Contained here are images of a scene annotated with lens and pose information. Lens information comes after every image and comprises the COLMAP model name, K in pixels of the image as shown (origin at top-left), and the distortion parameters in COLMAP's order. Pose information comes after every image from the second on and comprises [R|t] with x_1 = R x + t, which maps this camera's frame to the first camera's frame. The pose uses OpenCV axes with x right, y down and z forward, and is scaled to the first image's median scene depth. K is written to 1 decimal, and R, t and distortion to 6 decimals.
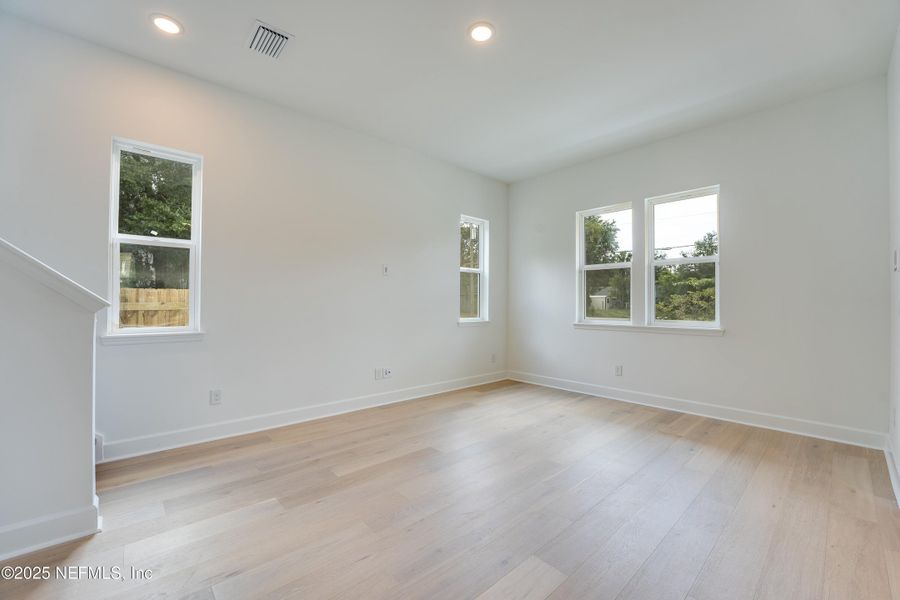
lens RADIAL K [[368.0, 0, 450.9], [0, 368.0, 302.1], [0, 0, 1]] dist [-0.024645, 0.001066]
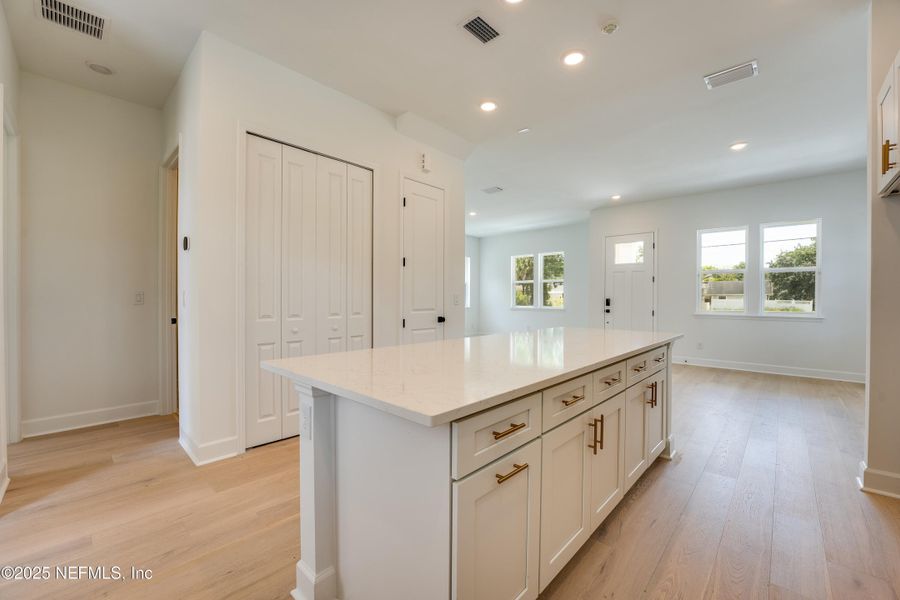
lens RADIAL K [[368.0, 0, 451.0], [0, 368.0, 302.6], [0, 0, 1]] dist [-0.024645, 0.001066]
pose [[0.996289, -0.000058, 0.086075, -0.265461], [-0.001526, 0.999831, 0.018335, -0.016776], [-0.086062, -0.018398, 0.996120, -1.511590]]
